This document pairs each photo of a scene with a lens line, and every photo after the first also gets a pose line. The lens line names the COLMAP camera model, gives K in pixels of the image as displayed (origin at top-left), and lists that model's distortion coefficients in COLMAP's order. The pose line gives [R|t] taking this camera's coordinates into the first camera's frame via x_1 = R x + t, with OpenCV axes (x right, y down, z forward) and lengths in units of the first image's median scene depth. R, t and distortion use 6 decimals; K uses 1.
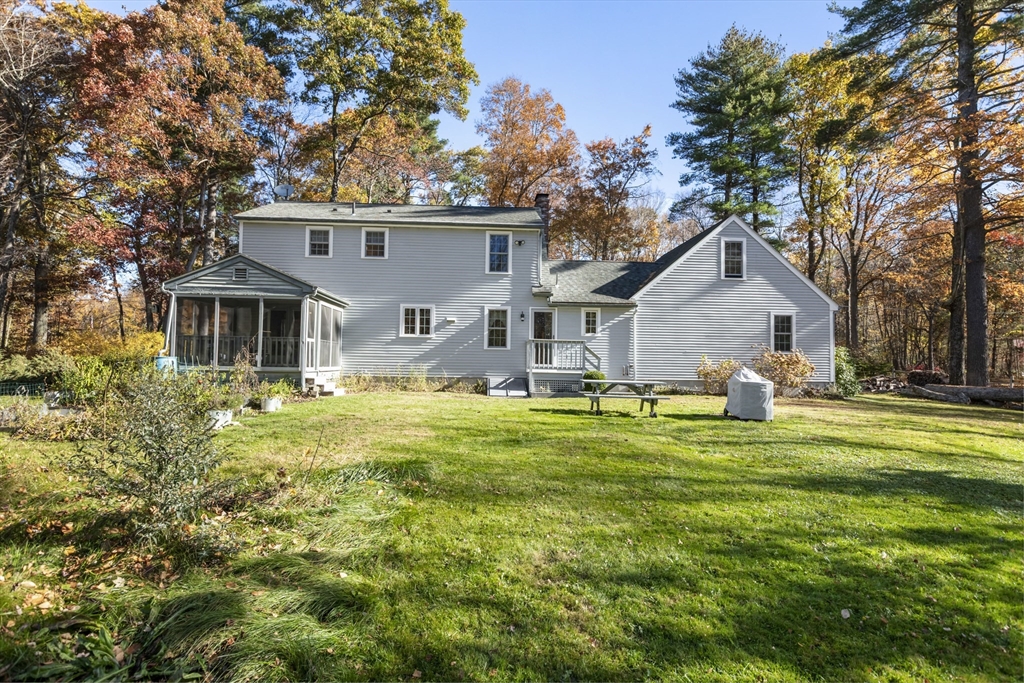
lens RADIAL K [[520.9, 0, 512.9], [0, 520.9, 338.0], [0, 0, 1]] dist [-0.001890, -0.000165]
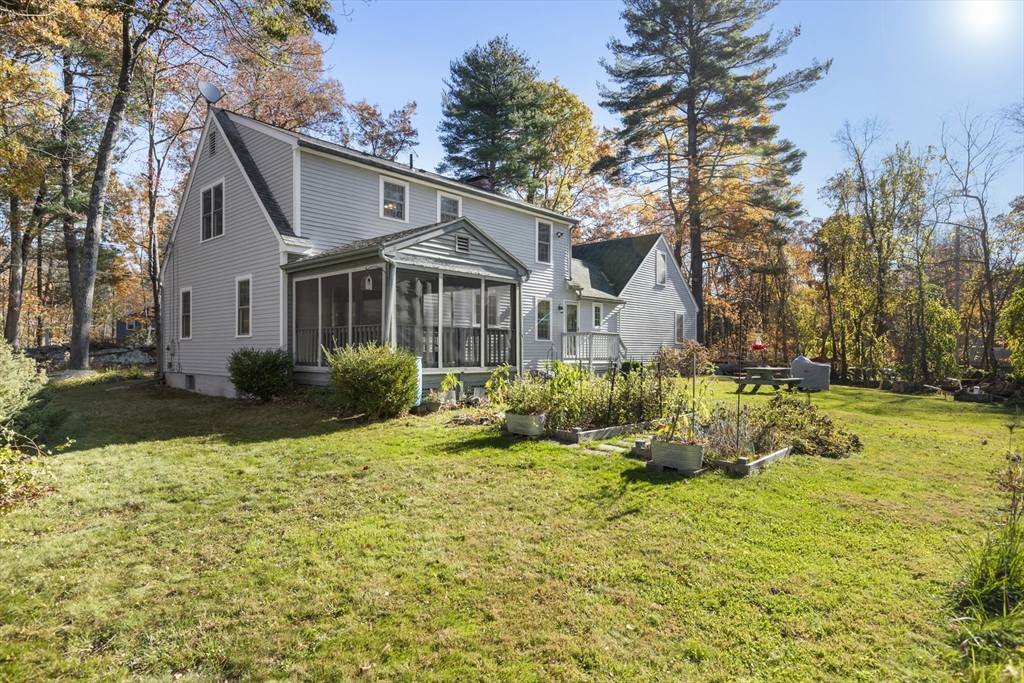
lens RADIAL K [[572.7, 0, 515.9], [0, 572.7, 343.8], [0, 0, 1]] dist [0.002269, 0.000050]
pose [[0.703119, -0.007337, 0.711034, -0.822679], [-0.017641, 0.999459, 0.027758, -0.002524], [-0.710853, -0.032060, 0.702609, 0.278478]]
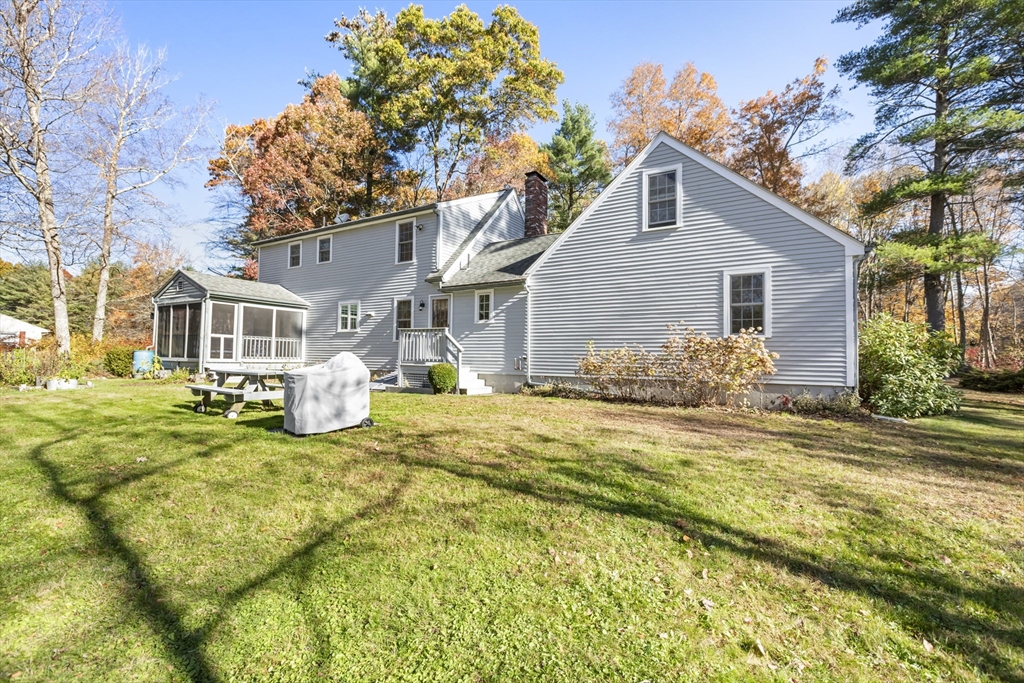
lens RADIAL K [[457.7, 0, 510.0], [0, 457.7, 344.3], [0, 0, 1]] dist [0.003084, -0.000682]
pose [[0.822383, -0.023983, -0.568429, 0.608547], [0.020039, 0.999712, -0.013188, 0.041684], [0.568582, -0.000545, 0.822626, 0.409071]]
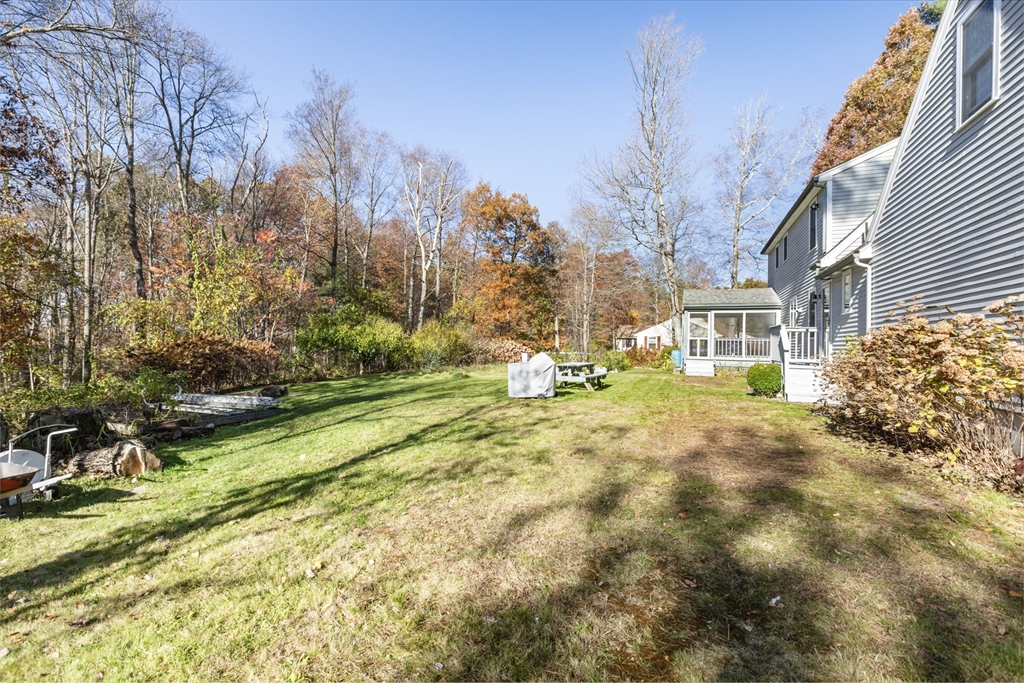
lens RADIAL K [[457.7, 0, 512.3], [0, 457.7, 345.1], [0, 0, 1]] dist [0.003084, -0.000682]
pose [[-0.415045, -0.024575, -0.909469, 0.851531], [0.012721, 0.999381, -0.032810, 0.049879], [0.909712, -0.025187, -0.414476, 0.859741]]
